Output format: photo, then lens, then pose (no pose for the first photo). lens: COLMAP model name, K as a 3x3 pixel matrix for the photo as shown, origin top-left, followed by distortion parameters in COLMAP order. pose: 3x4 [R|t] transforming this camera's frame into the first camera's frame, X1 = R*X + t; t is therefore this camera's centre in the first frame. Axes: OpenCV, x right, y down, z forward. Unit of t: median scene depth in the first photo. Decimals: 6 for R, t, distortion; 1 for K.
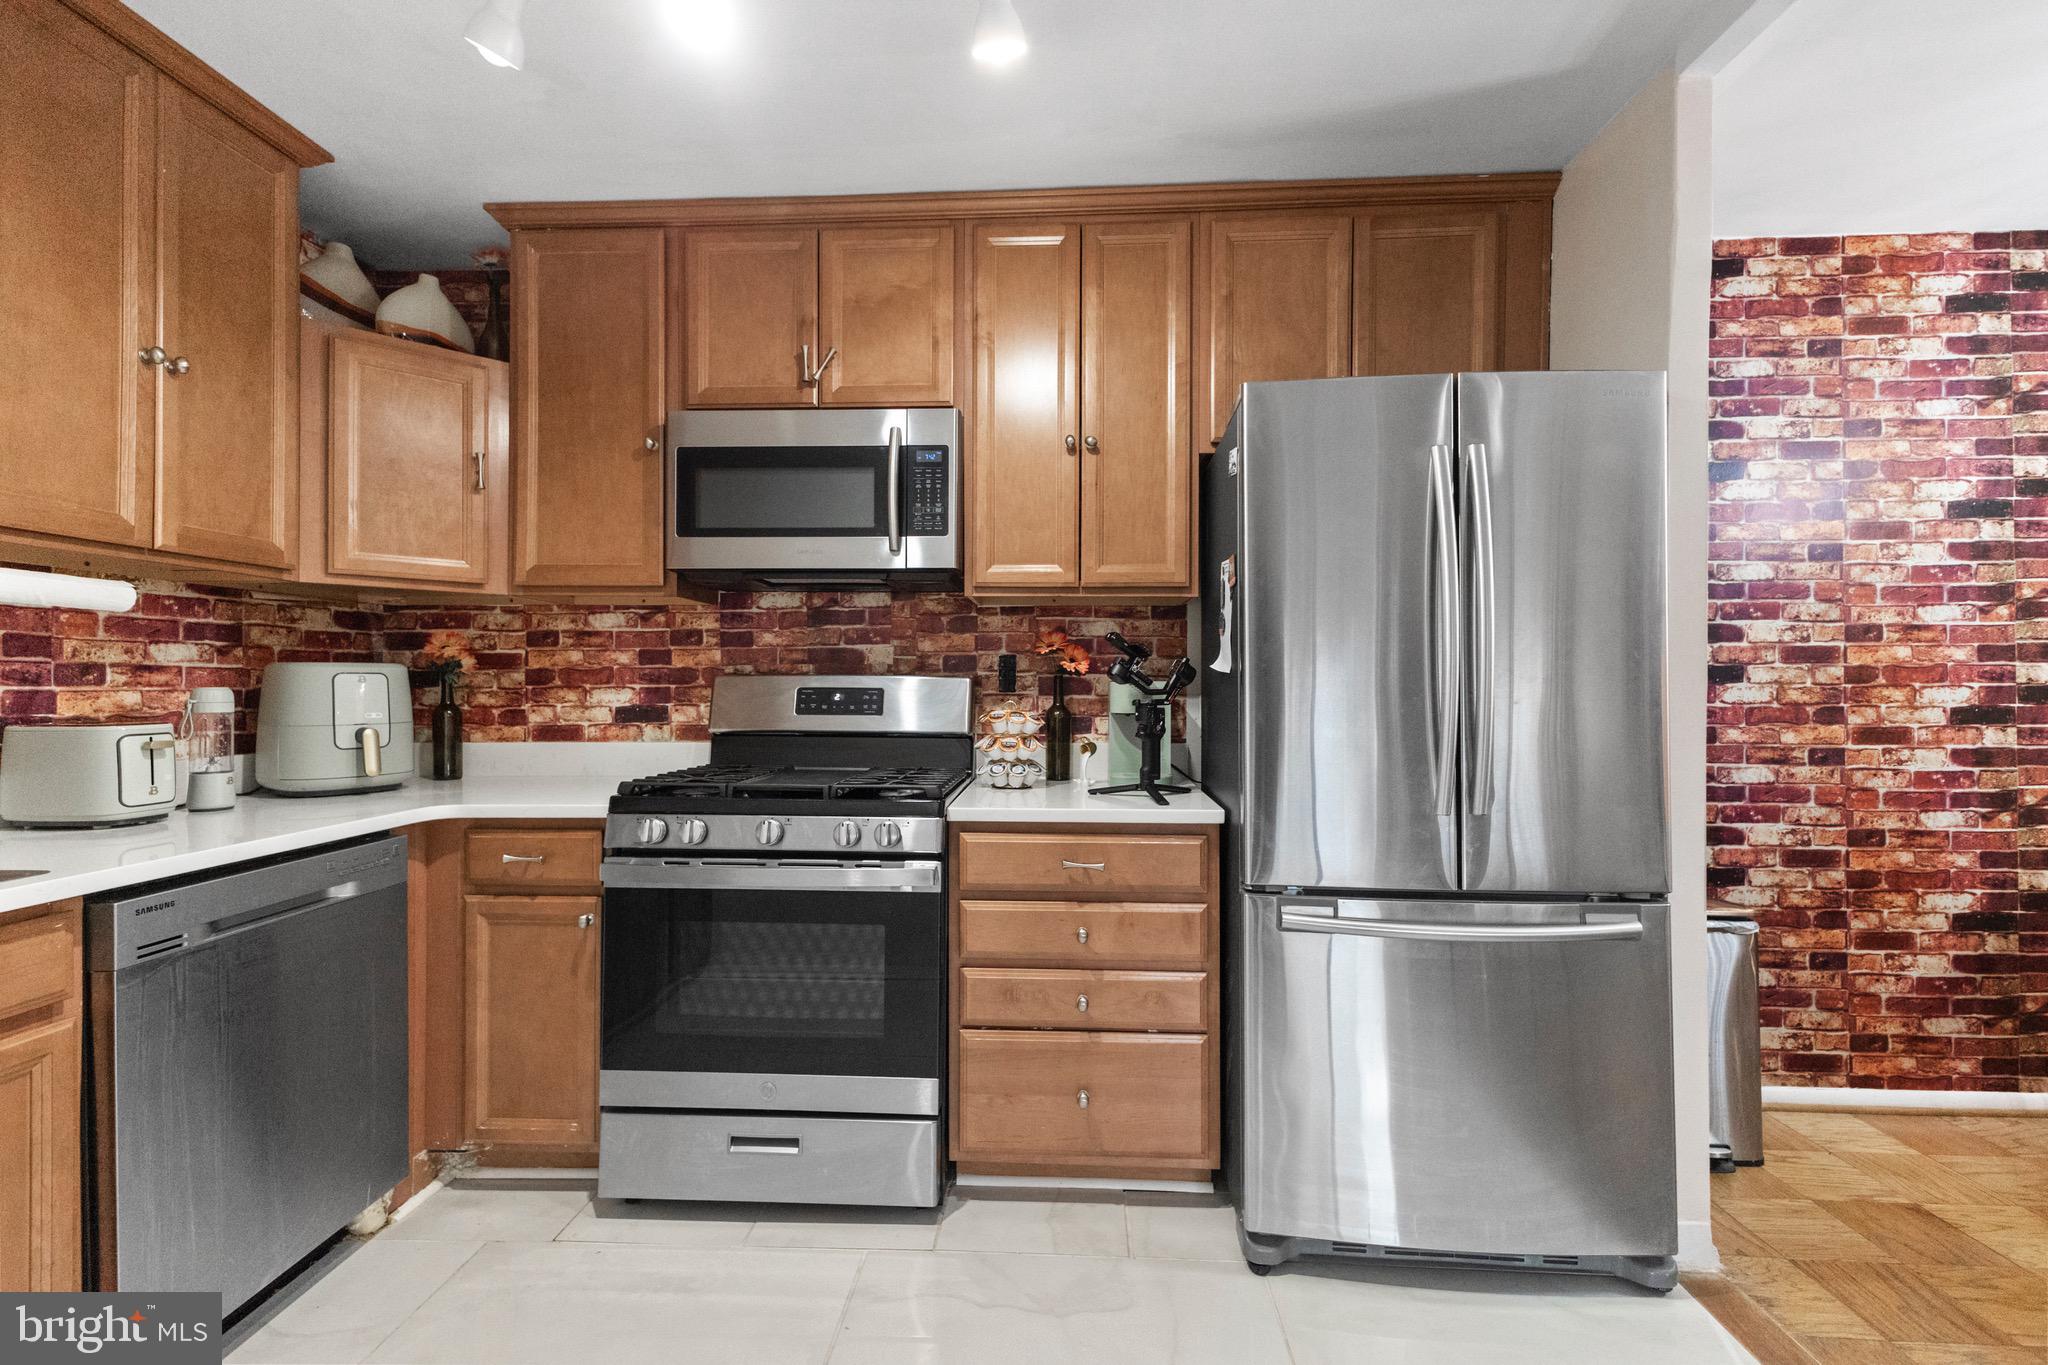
lens RADIAL K [[886.6, 0, 1035.0], [0, 886.6, 680.4], [0, 0, 1]] dist [0.014140, -0.004065]
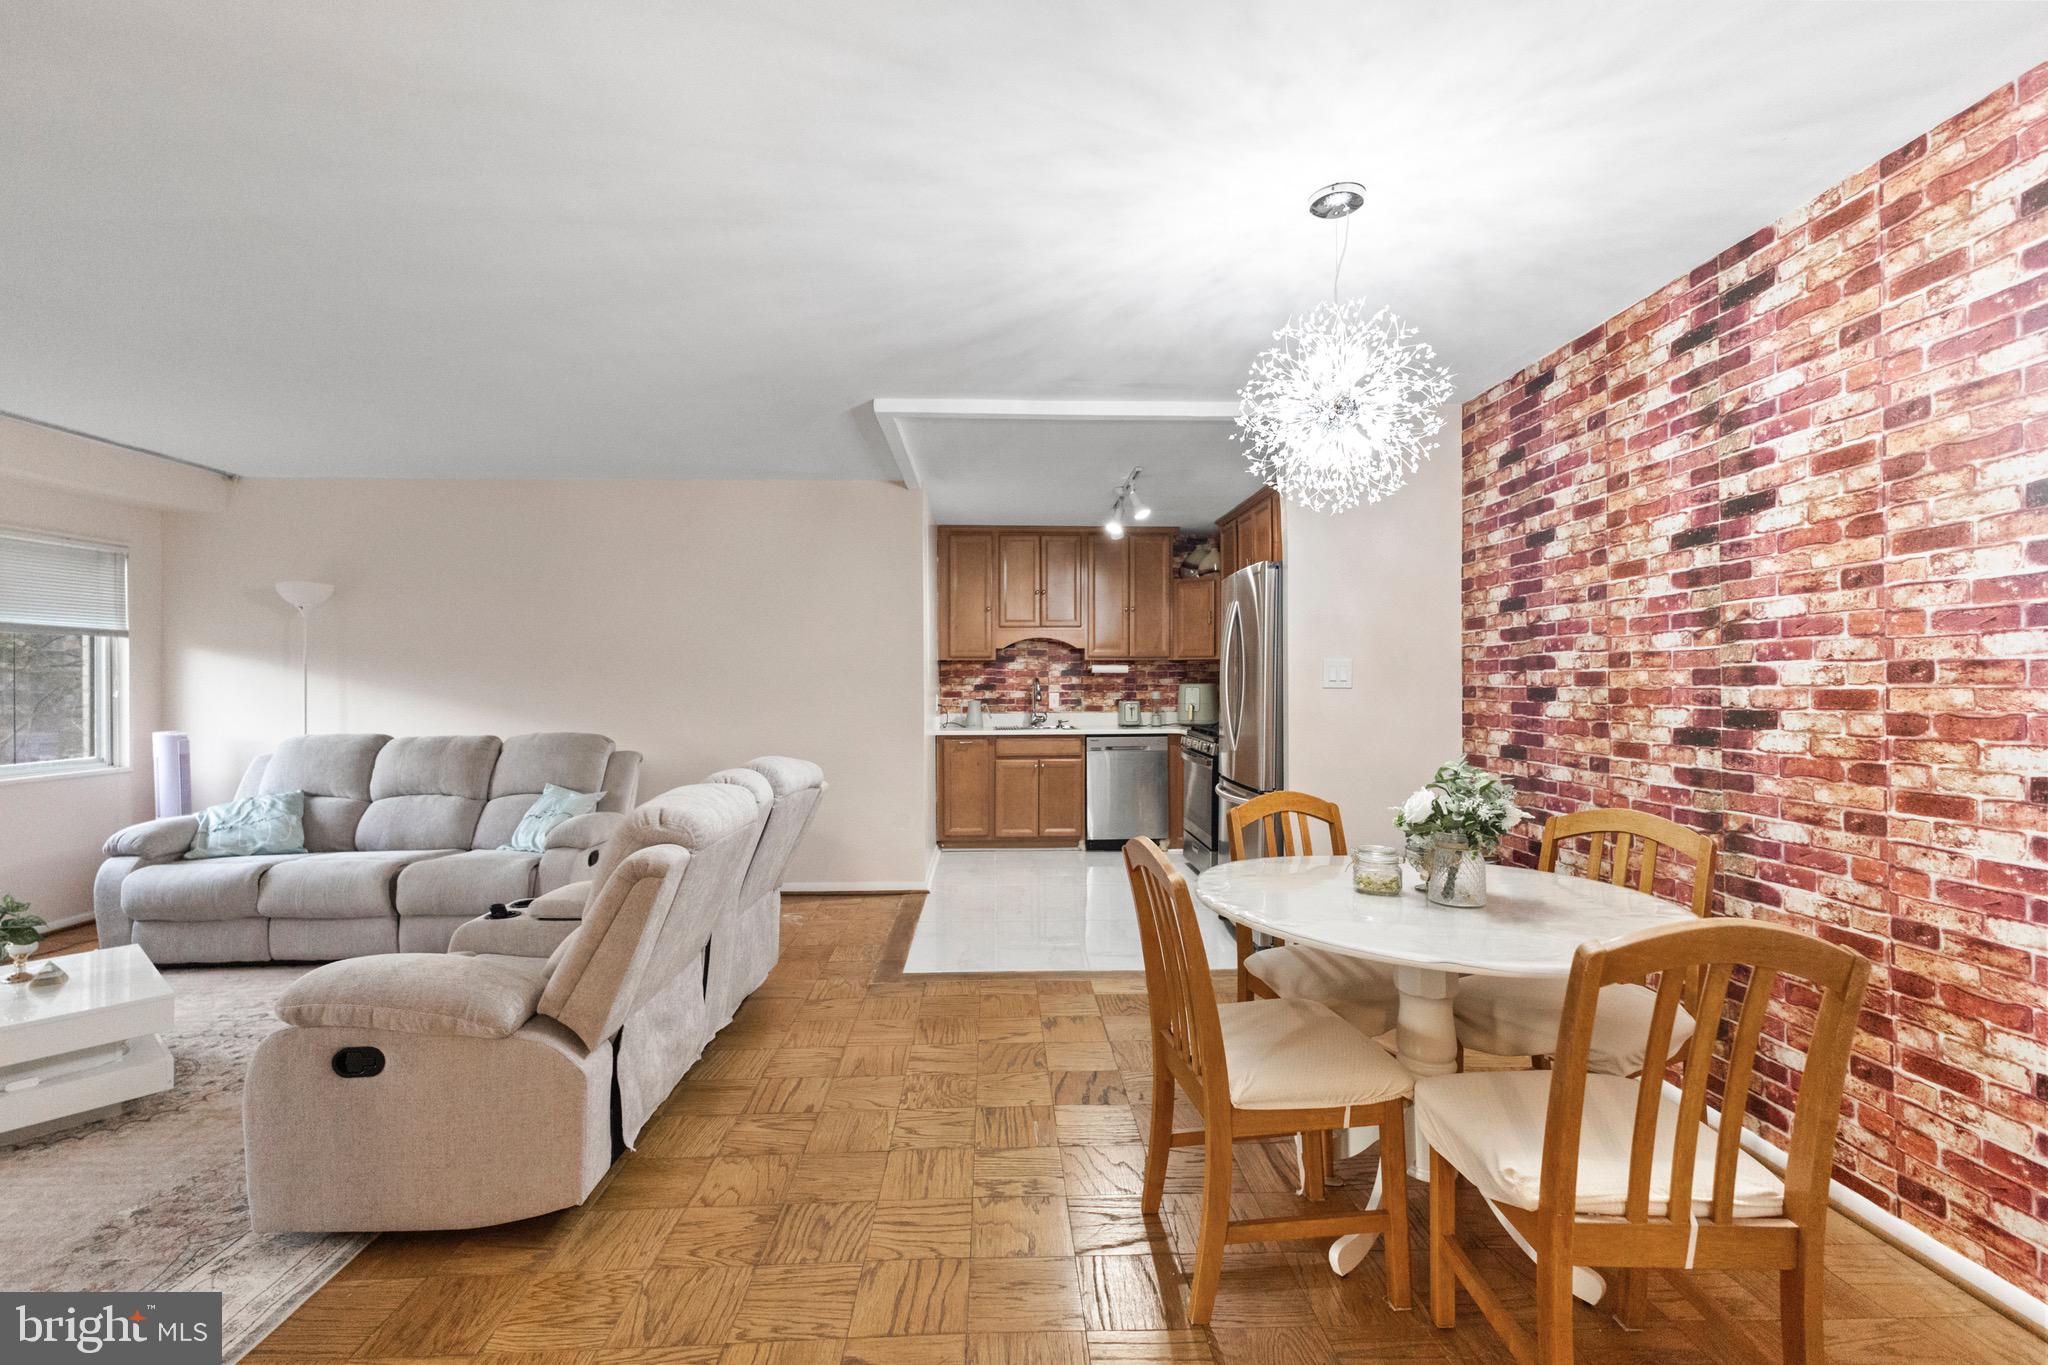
lens RADIAL K [[886.6, 0, 1022.1], [0, 886.6, 676.5], [0, 0, 1]] dist [0.014140, -0.004065]
pose [[0.084462, -0.005078, -0.996414, 2.012671], [0.007083, 0.999965, -0.004496, -0.032313], [0.996401, -0.006677, 0.084495, 0.138743]]
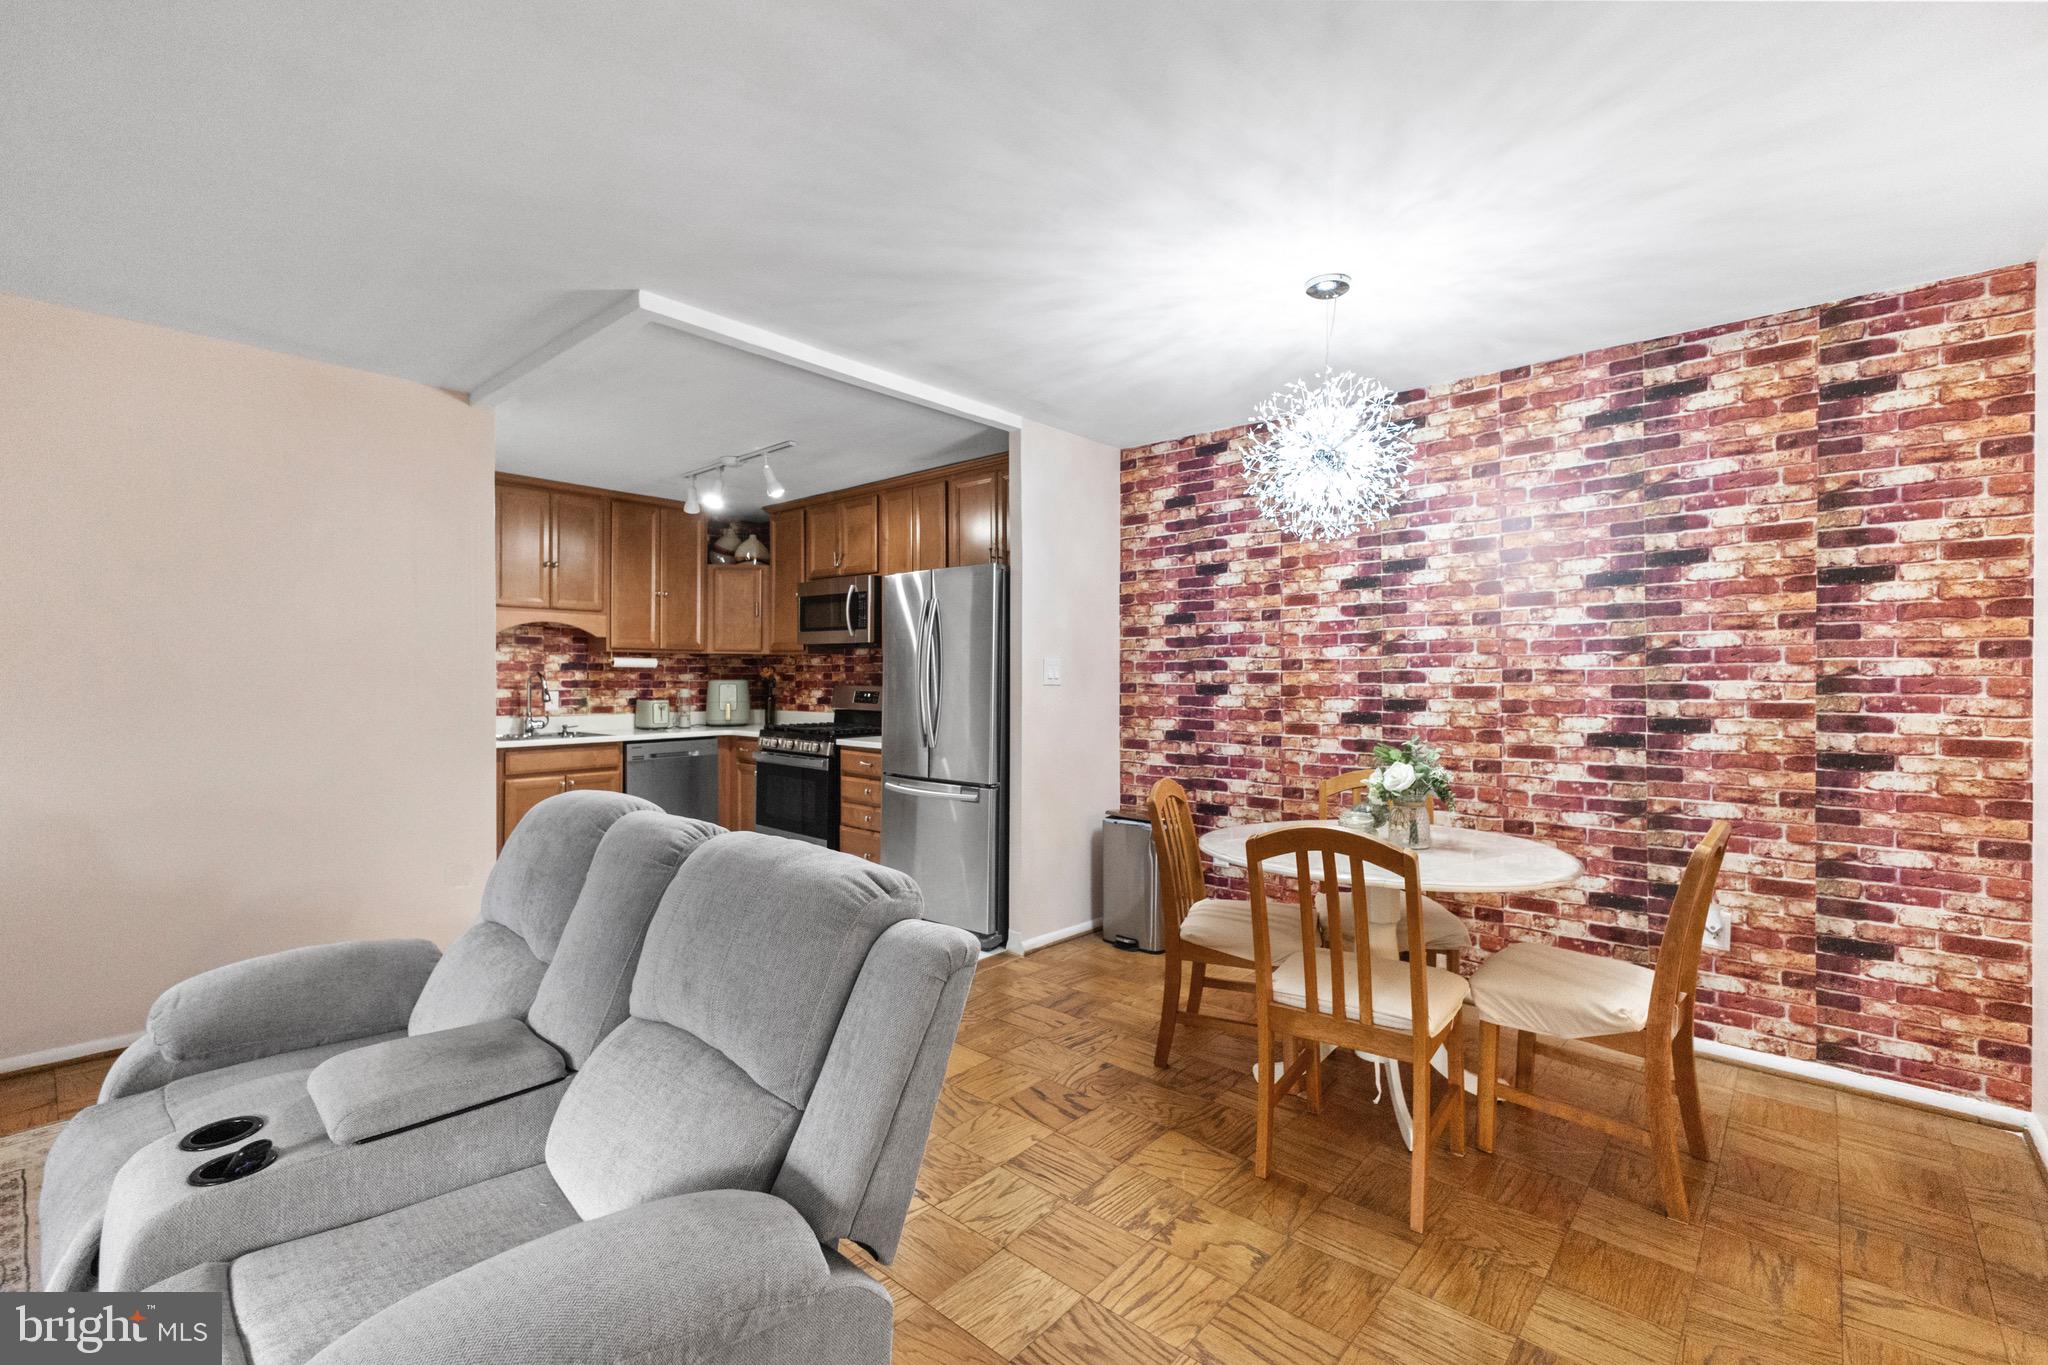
lens RADIAL K [[886.6, 0, 1023.4], [0, 886.6, 677.0], [0, 0, 1]] dist [0.014140, -0.004065]
pose [[0.777642, 0.002798, -0.628701, 1.556881], [-0.000197, 0.999991, 0.004207, -0.037817], [0.628708, -0.003148, 0.777635, -0.534565]]
